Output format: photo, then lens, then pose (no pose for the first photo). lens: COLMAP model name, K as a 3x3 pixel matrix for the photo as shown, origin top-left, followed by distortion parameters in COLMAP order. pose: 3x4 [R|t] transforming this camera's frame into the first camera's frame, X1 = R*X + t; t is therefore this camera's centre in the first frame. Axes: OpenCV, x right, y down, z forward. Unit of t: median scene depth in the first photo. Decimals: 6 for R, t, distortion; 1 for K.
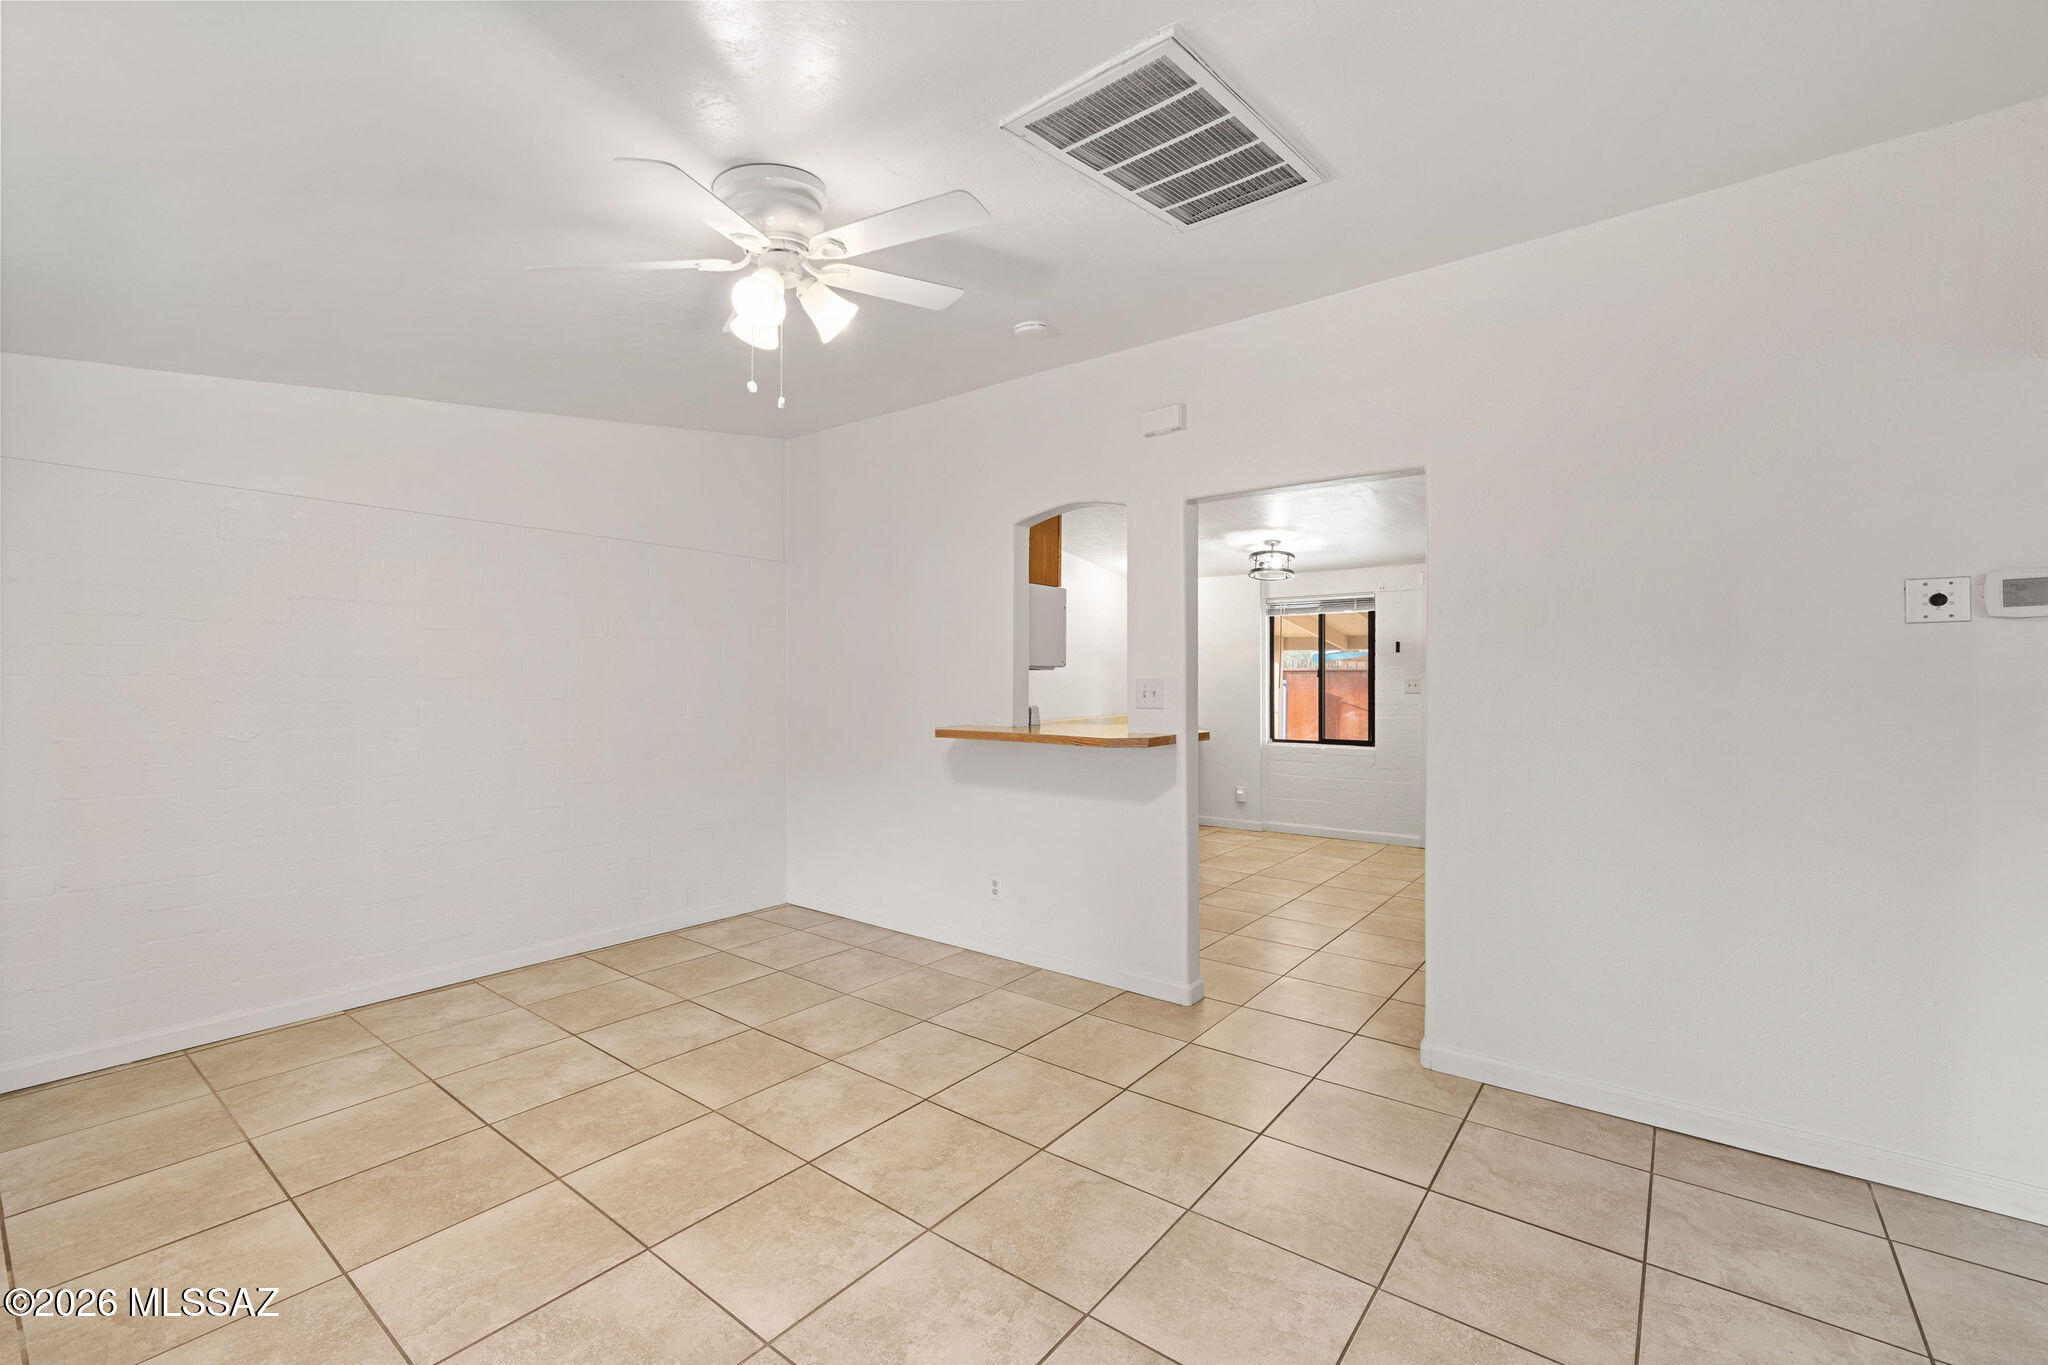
lens RADIAL K [[870.5, 0, 1013.7], [0, 870.5, 679.4], [0, 0, 1]] dist [-0.013394, 0.000585]
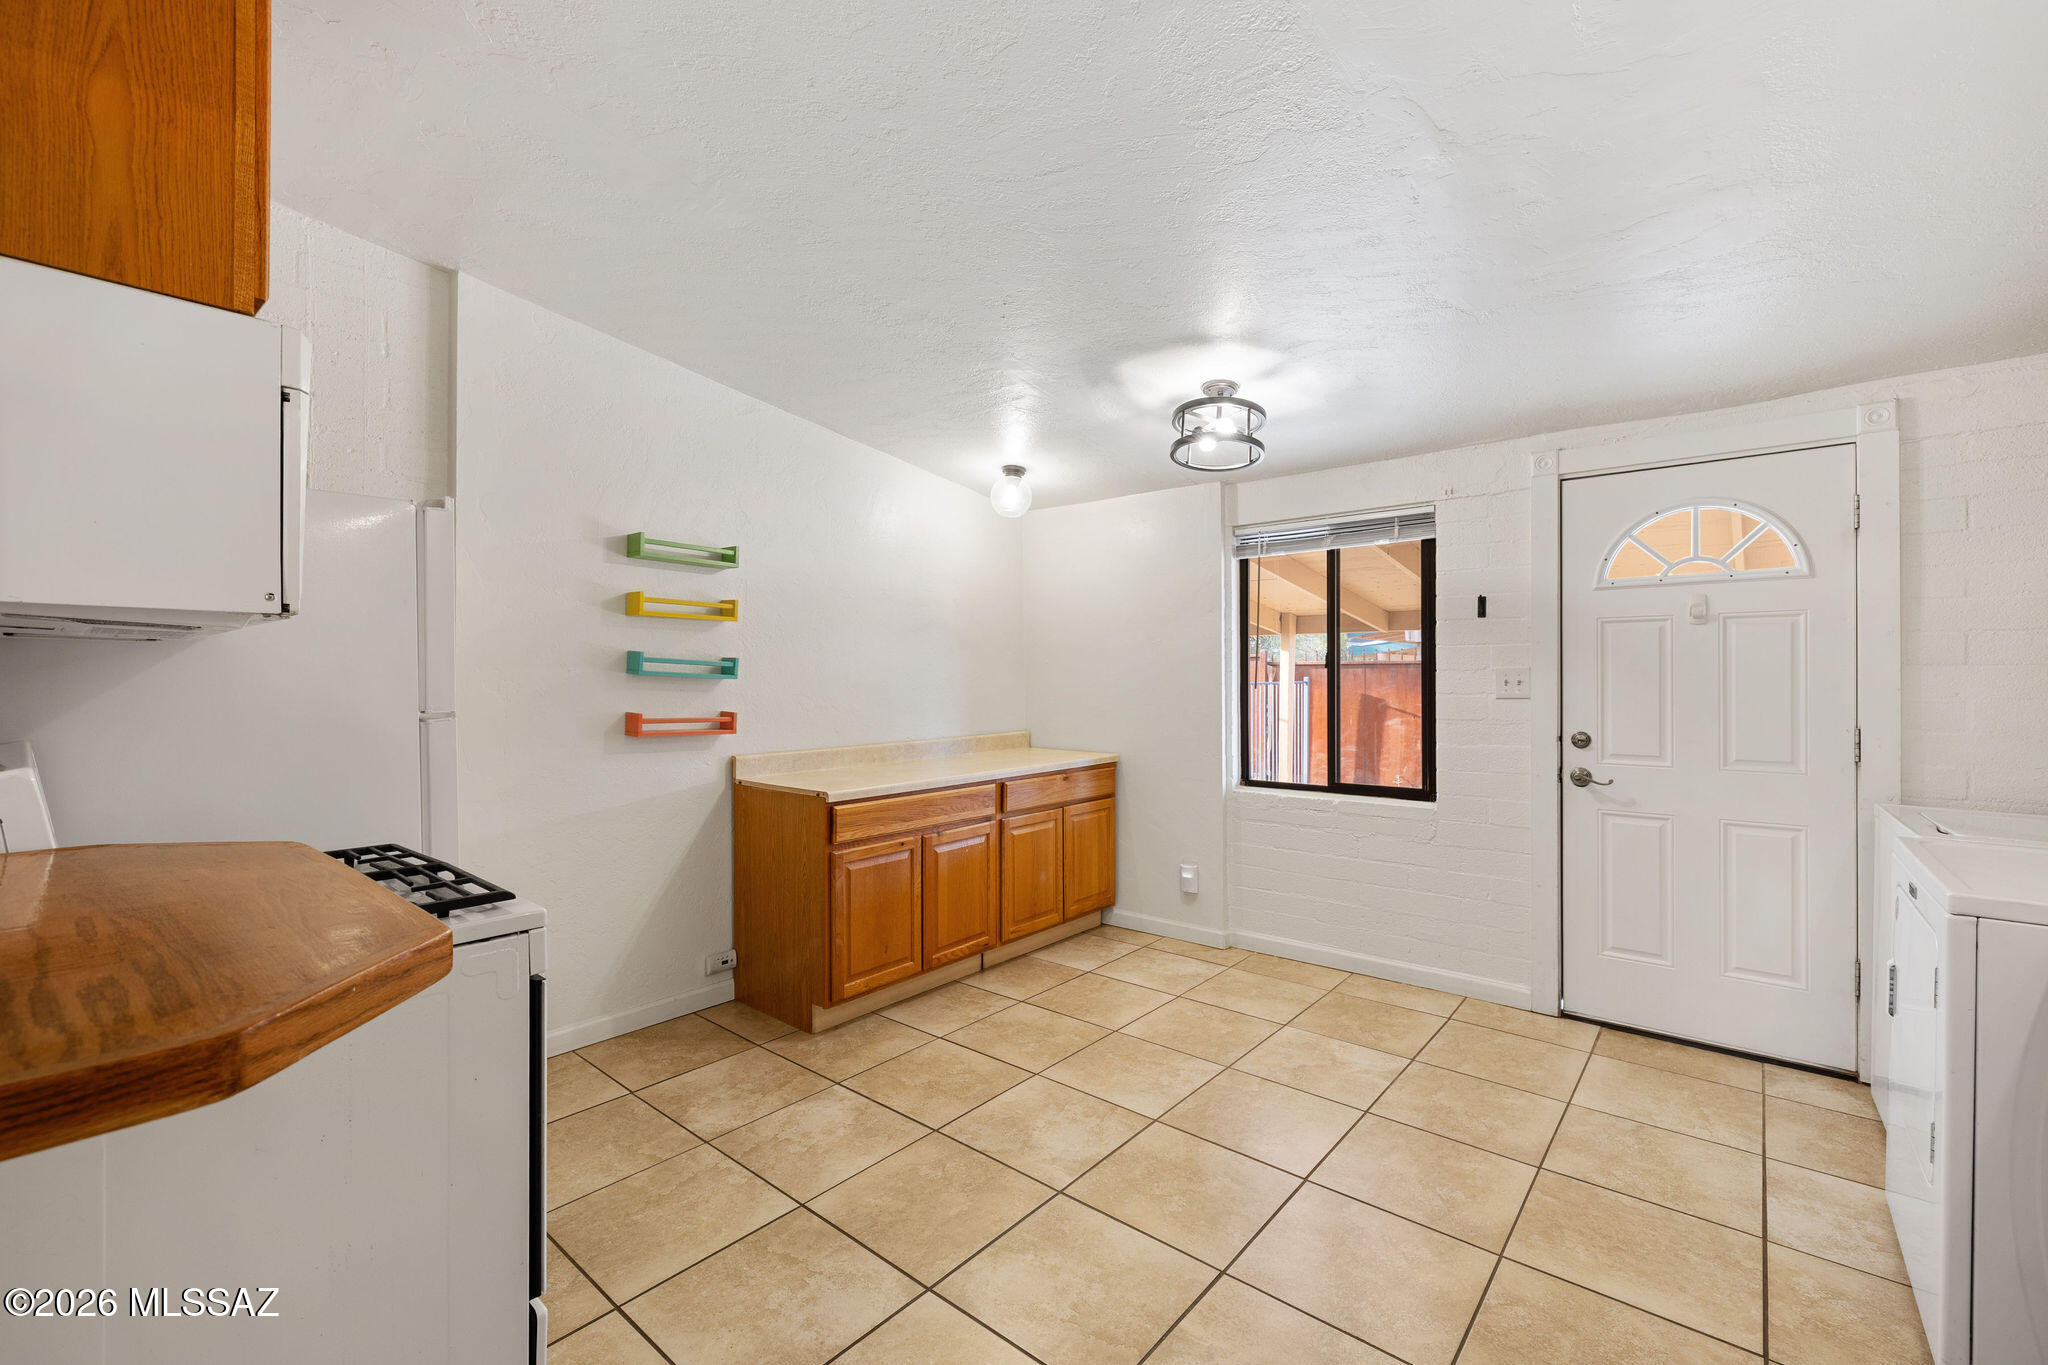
lens RADIAL K [[882.2, 0, 1024.0], [0, 882.2, 682.5], [0, 0, 1]] dist [0.000330, 0.000094]
pose [[0.999526, -0.003844, -0.030529, 0.177574], [0.003936, 0.999988, 0.002974, 0.003987], [0.030517, -0.003092, 0.999529, 0.443220]]
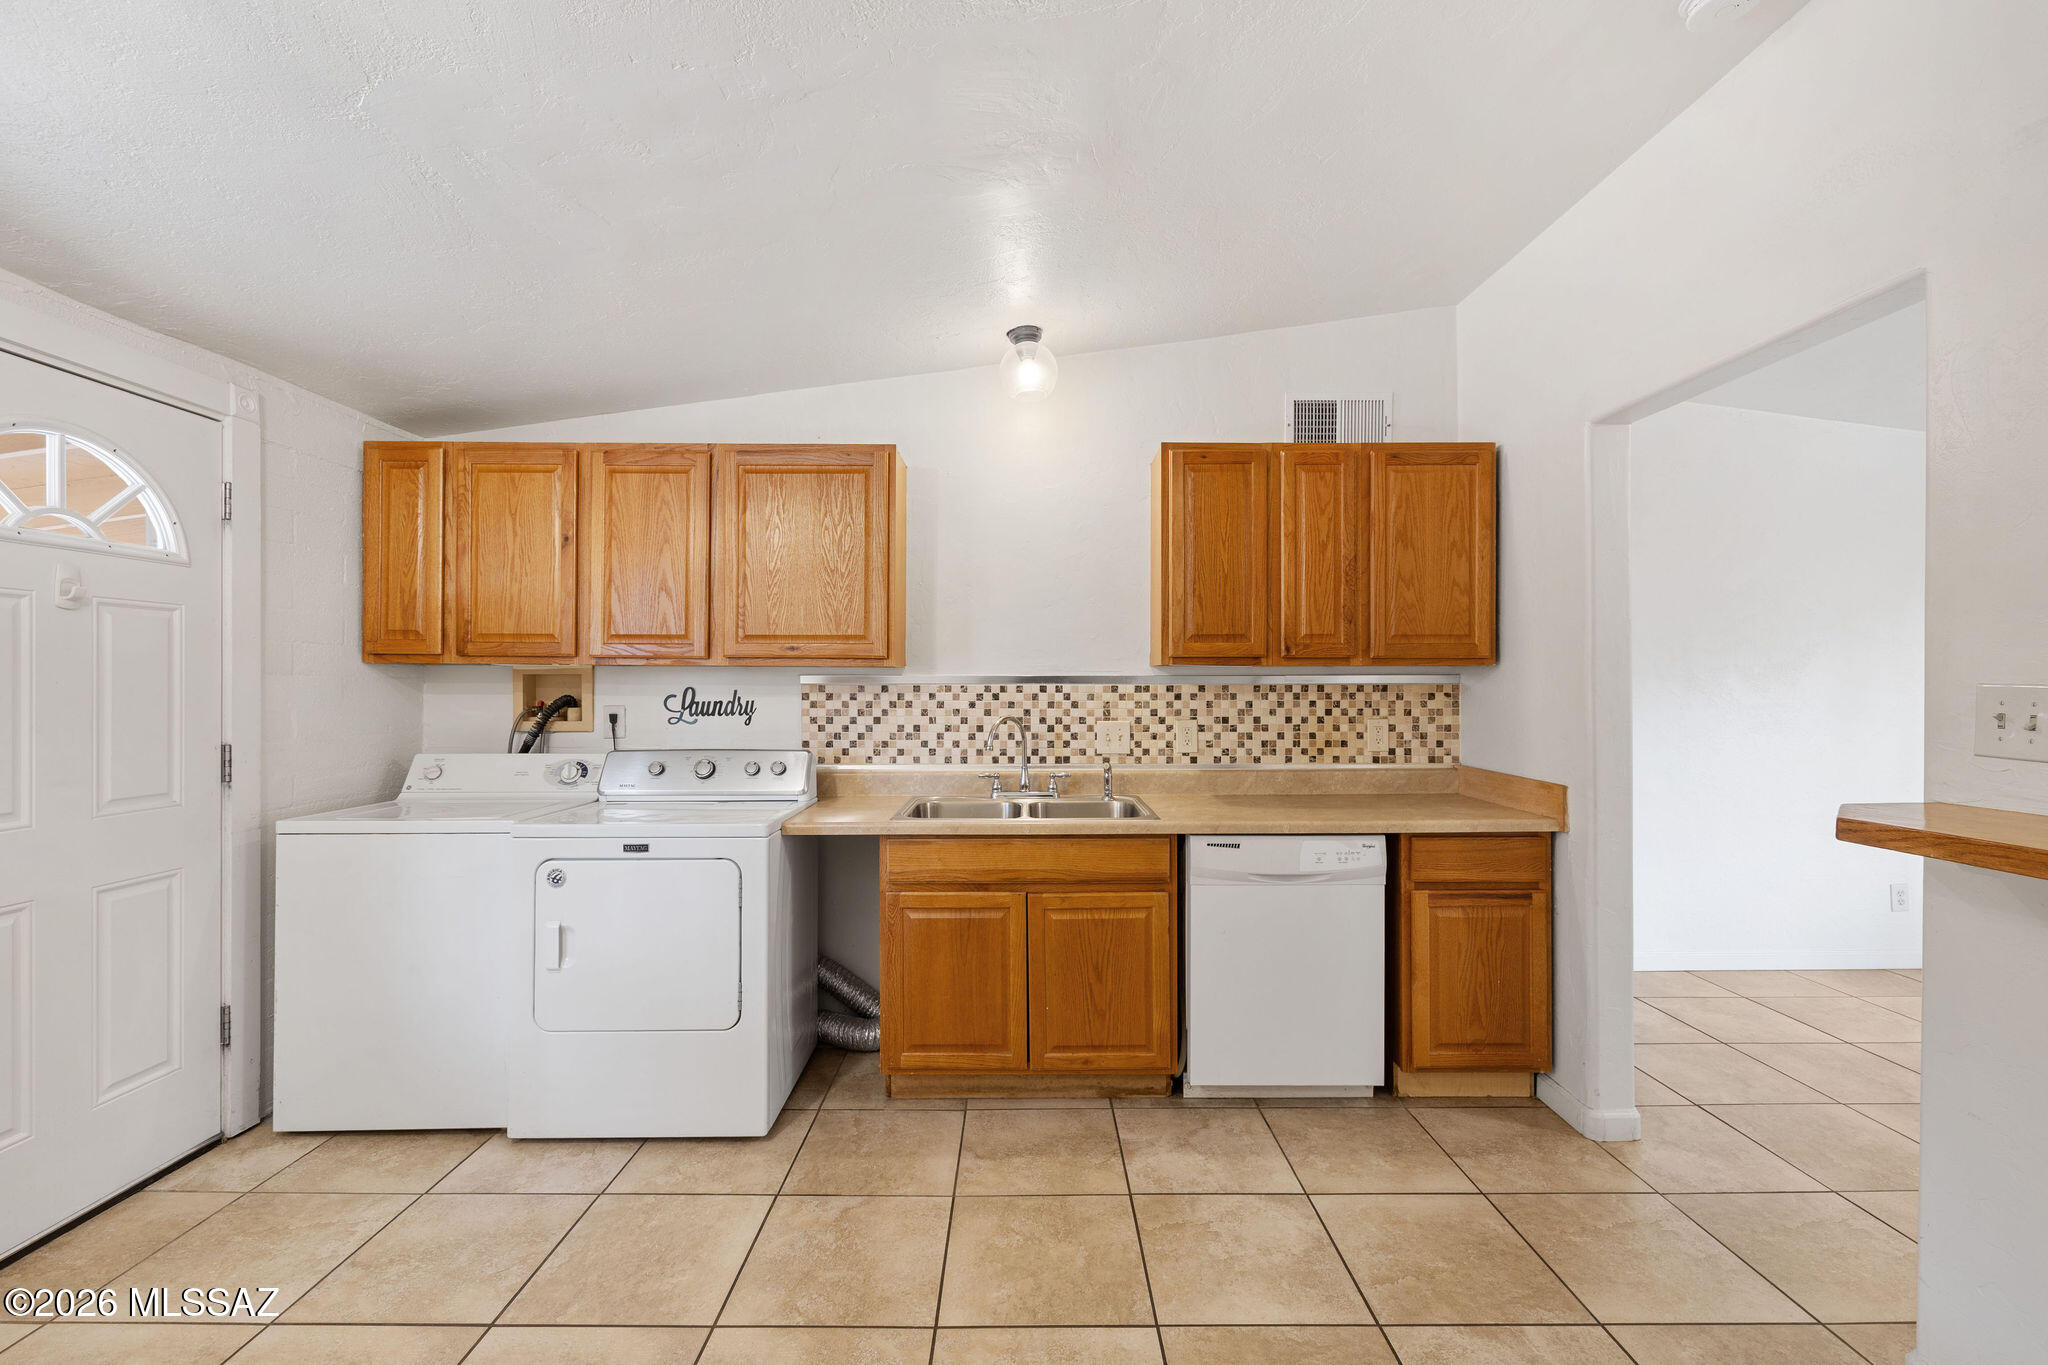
lens RADIAL K [[929.5, 0, 1016.7], [0, 929.5, 629.8], [0, 0, 1]] dist [-0.023242, -0.000072]
pose [[-0.609760, 0.037675, 0.791690, -0.322203], [0.000167, 0.998876, -0.047406, -0.013542], [-0.792586, -0.028774, -0.609081, 1.956328]]
